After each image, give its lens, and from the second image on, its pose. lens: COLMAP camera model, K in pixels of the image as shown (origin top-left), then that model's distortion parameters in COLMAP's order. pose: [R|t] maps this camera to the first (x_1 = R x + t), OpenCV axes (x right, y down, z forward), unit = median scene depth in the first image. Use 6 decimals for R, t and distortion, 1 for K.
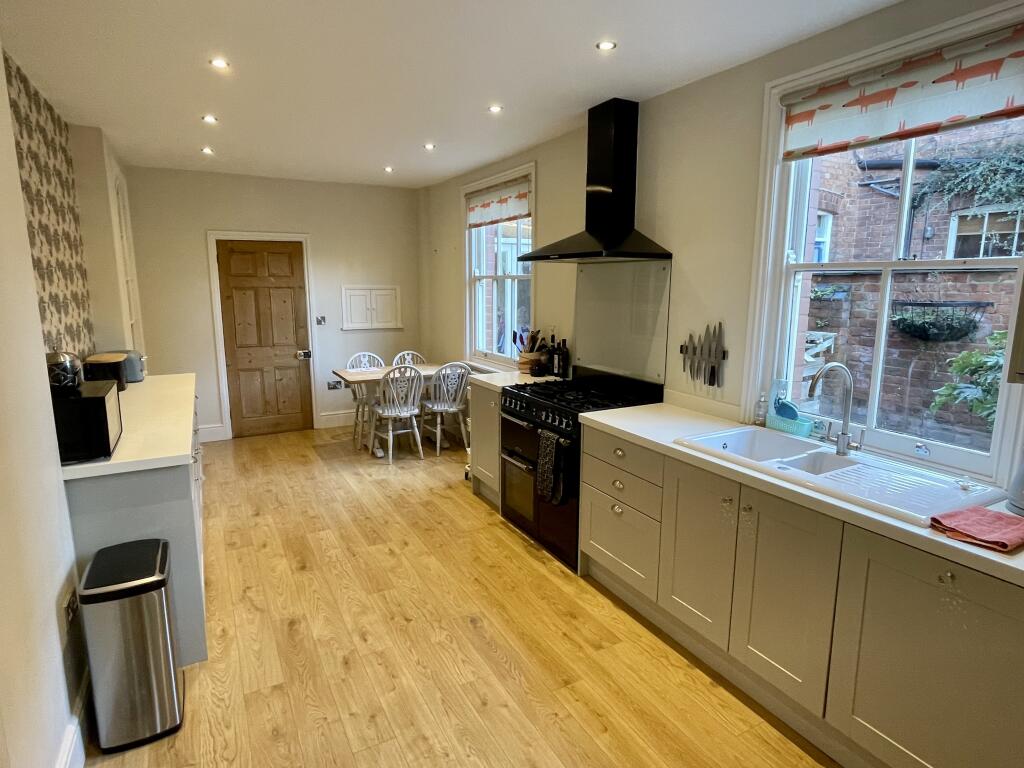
lens RADIAL K [[576.5, 0, 502.6], [0, 576.5, 379.3], [0, 0, 1]] dist [0.021012, -0.001839]
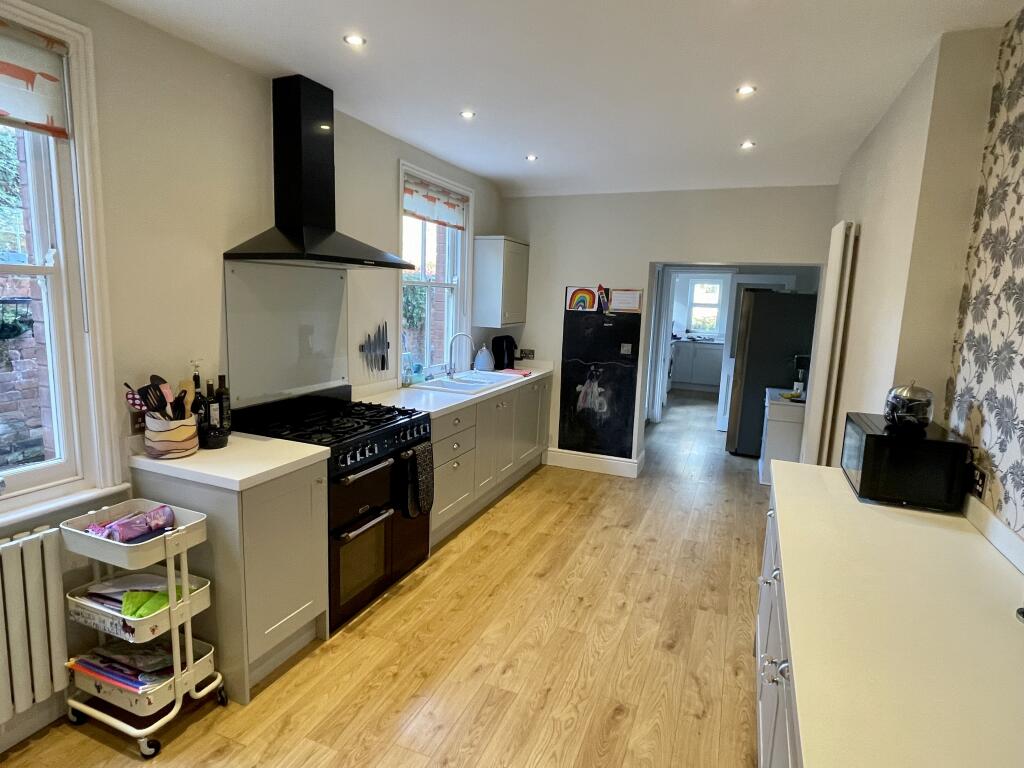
lens RADIAL K [[576.5, 0, 502.6], [0, 576.5, 384.7], [0, 0, 1]] dist [0.021012, -0.001839]
pose [[-0.631577, -0.145897, 0.761462, -0.813538], [0.096078, 0.959837, 0.263595, -0.278387], [-0.769337, 0.239640, -0.592193, 1.586656]]
